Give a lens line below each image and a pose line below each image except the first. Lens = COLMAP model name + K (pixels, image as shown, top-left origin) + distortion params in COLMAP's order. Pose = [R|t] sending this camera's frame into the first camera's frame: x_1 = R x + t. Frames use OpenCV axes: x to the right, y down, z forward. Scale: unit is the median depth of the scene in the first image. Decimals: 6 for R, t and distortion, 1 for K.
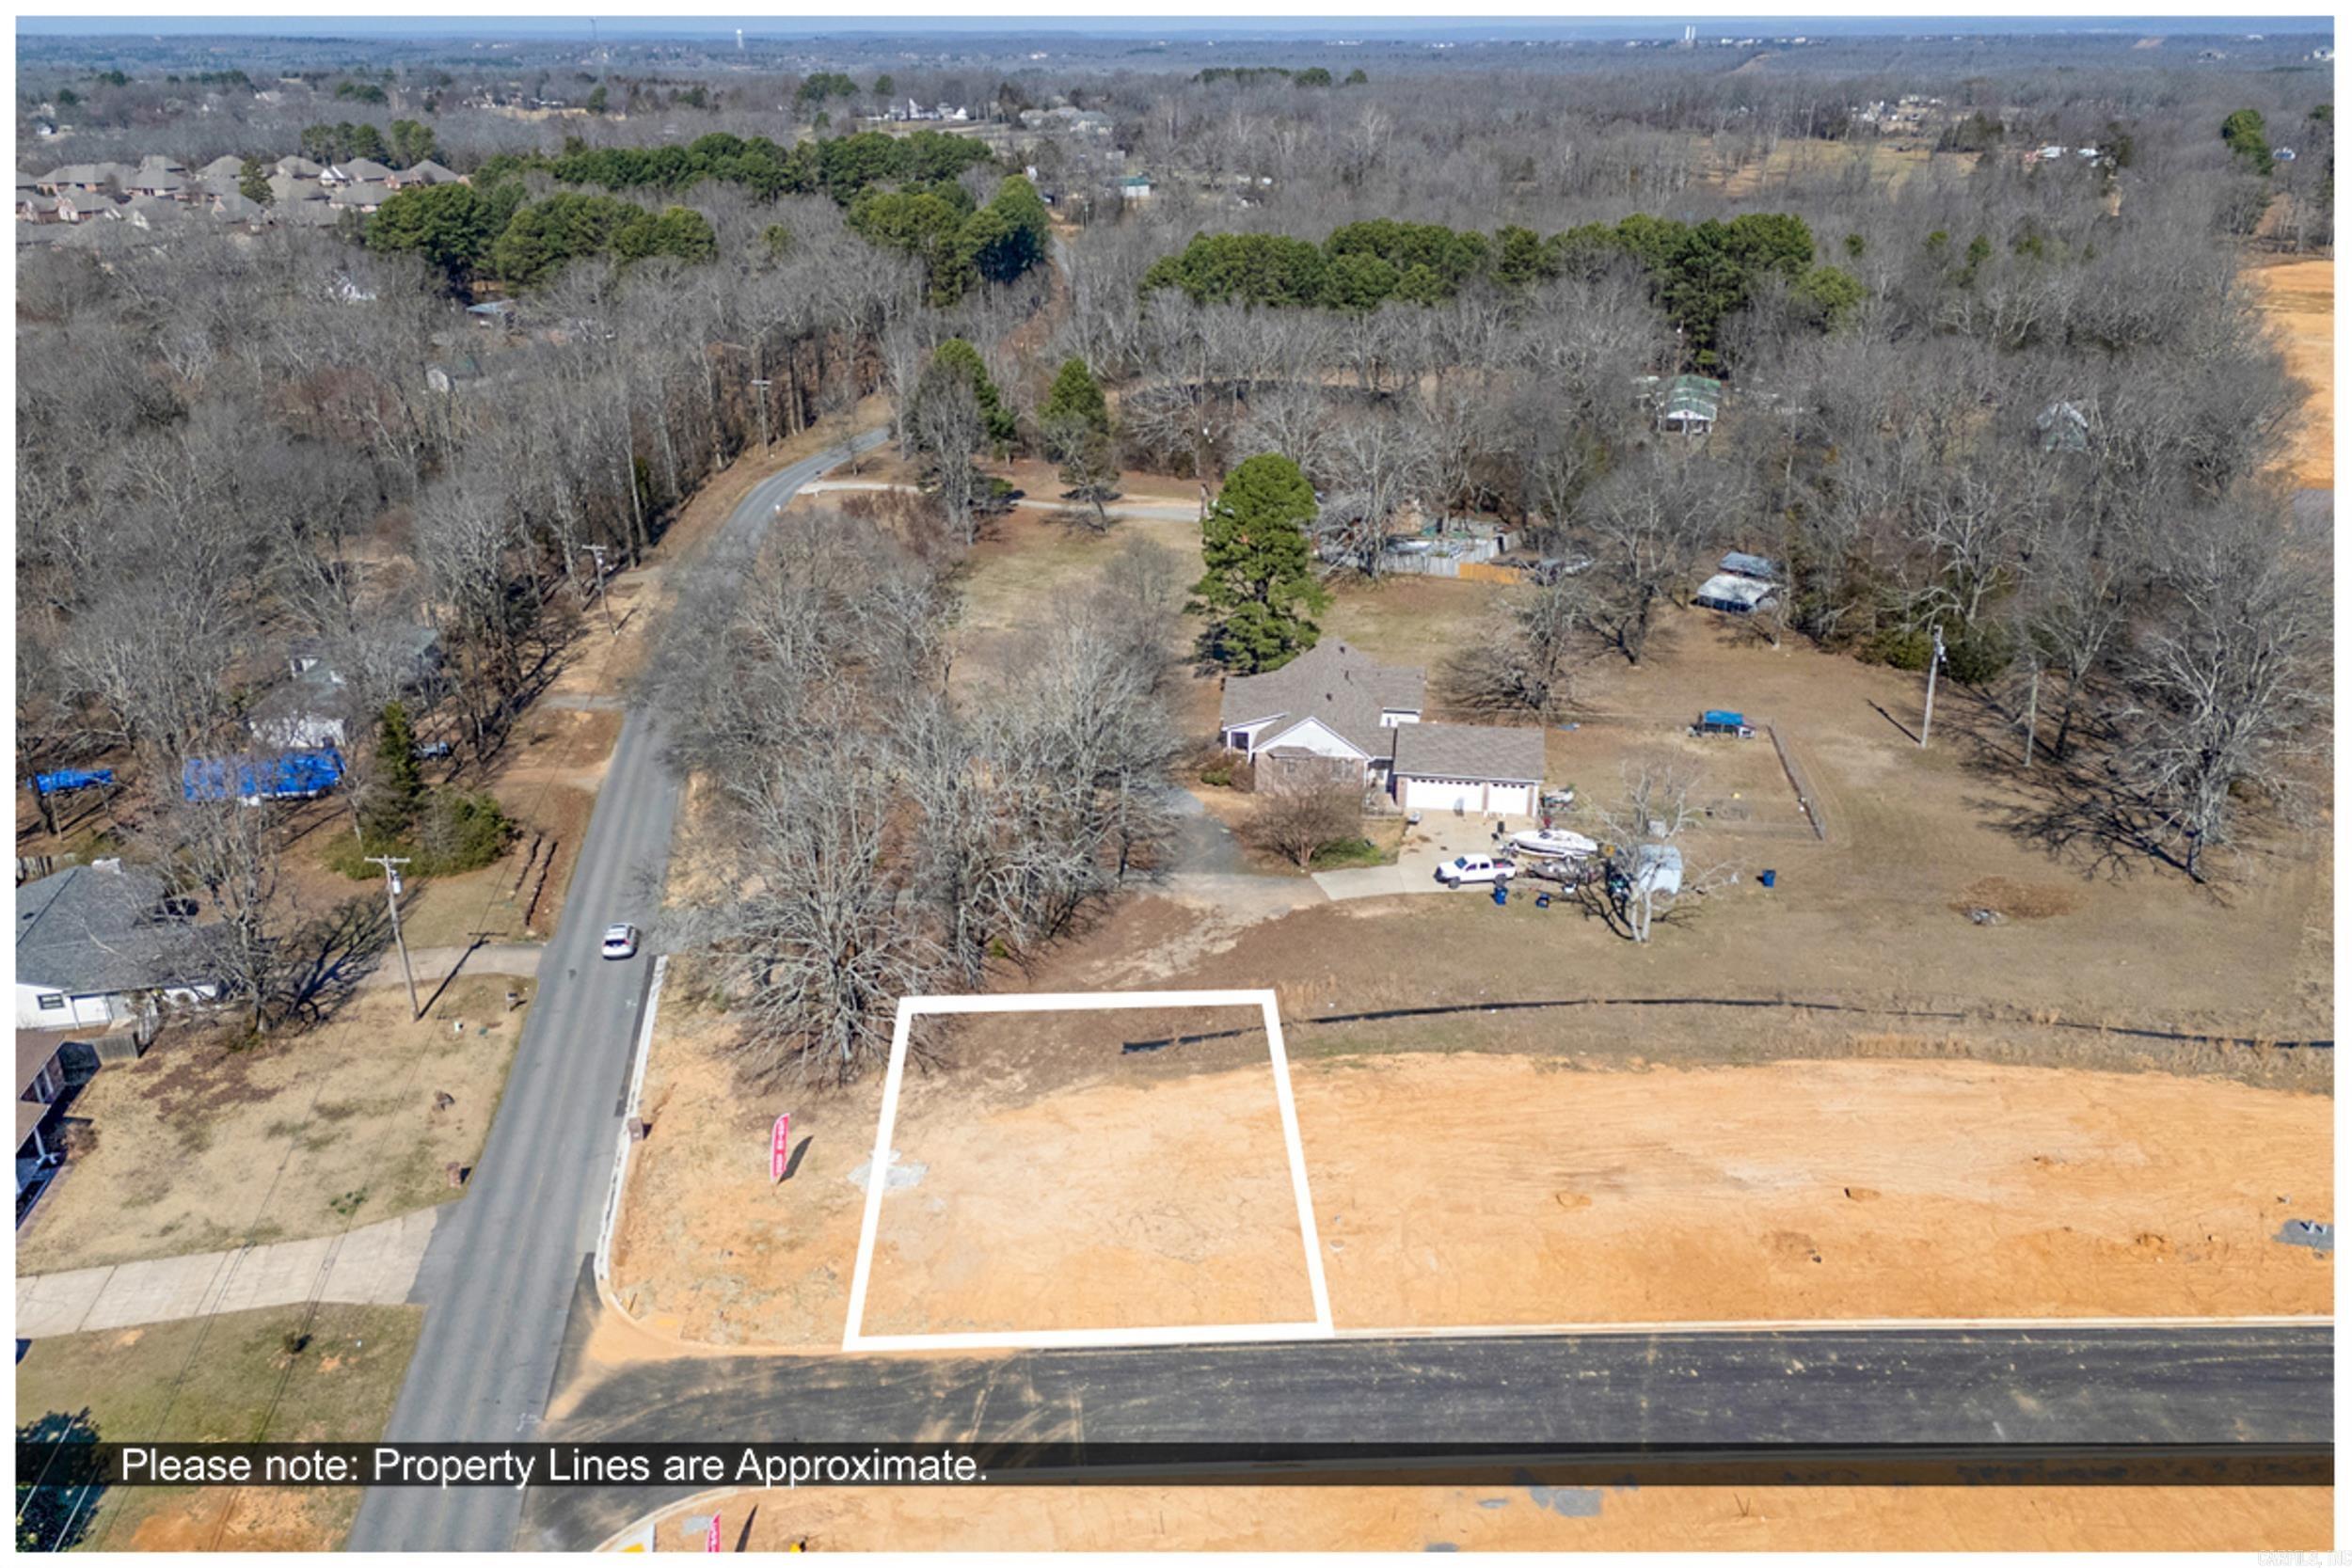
lens RADIAL K [[1646.5, 0, 1179.6], [0, 1646.5, 715.5], [0, 0, 1]] dist [0.075552, -0.063472]
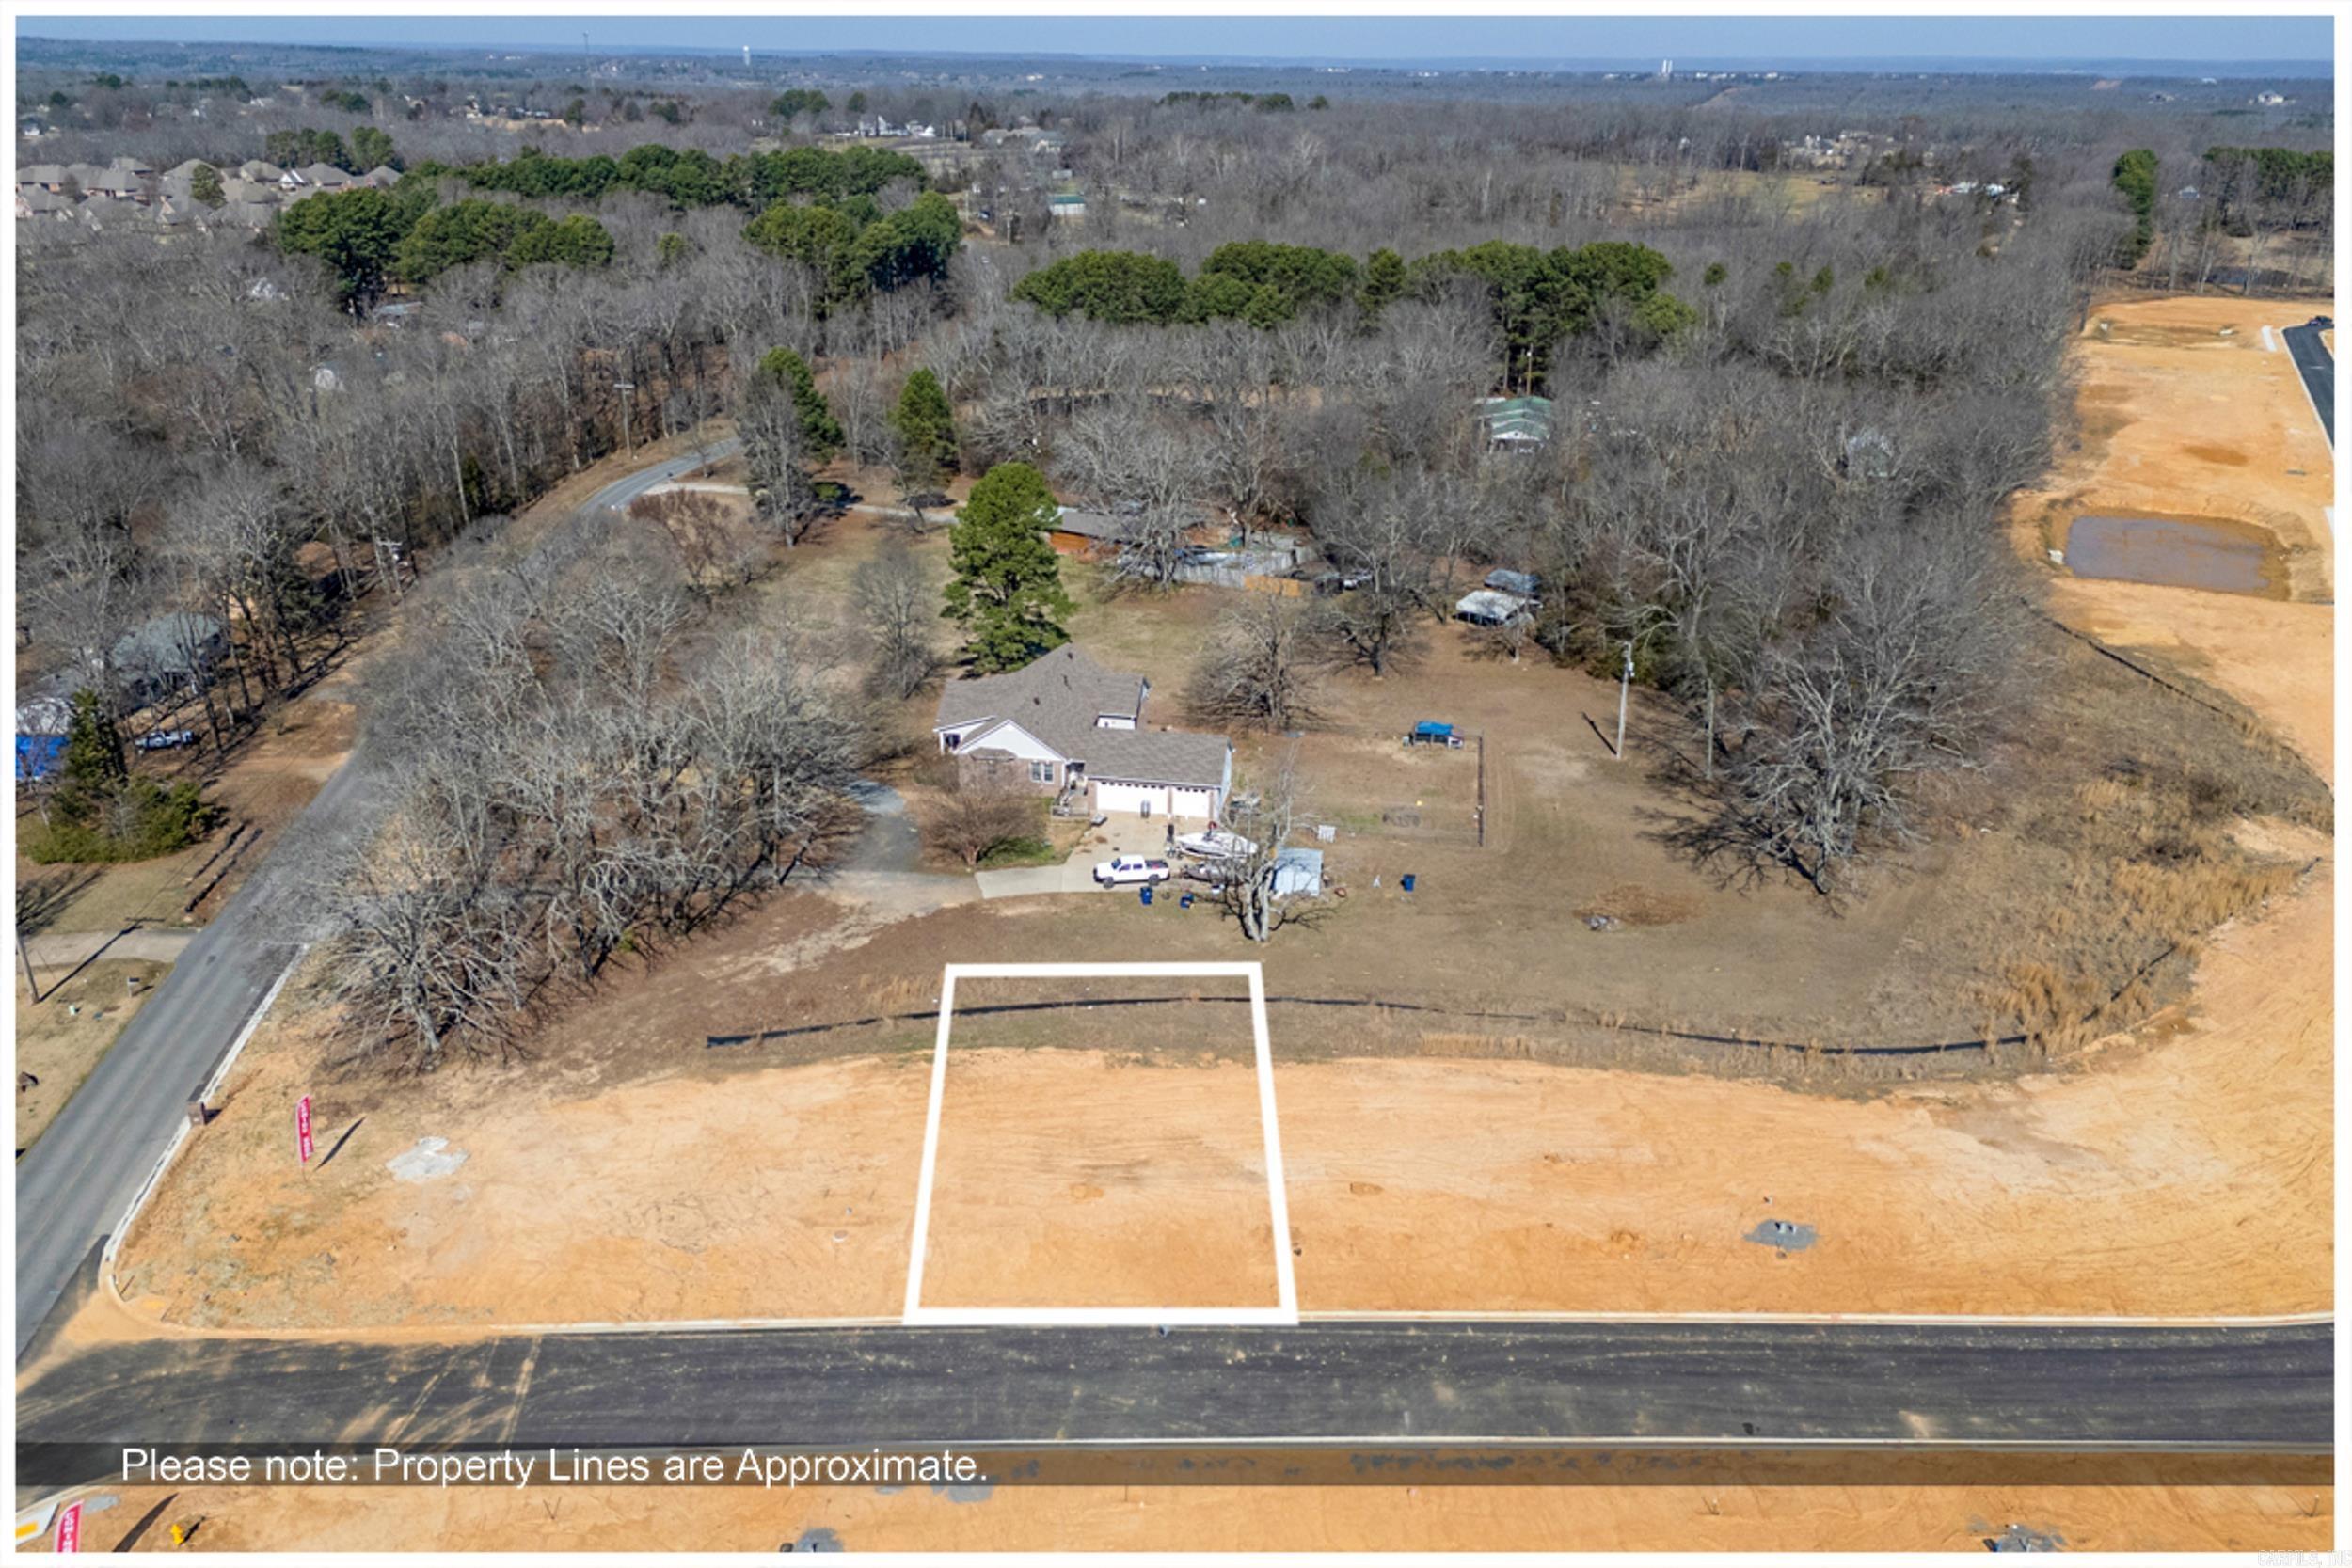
lens RADIAL K [[1589.9, 0, 1172.0], [0, 1589.9, 723.2], [0, 0, 1]] dist [0.072105, -0.059255]
pose [[0.999855, 0.016540, 0.003948, 0.143410], [-0.016554, 0.999857, 0.003461, -0.001974], [-0.003890, -0.003526, 0.999986, 0.004715]]
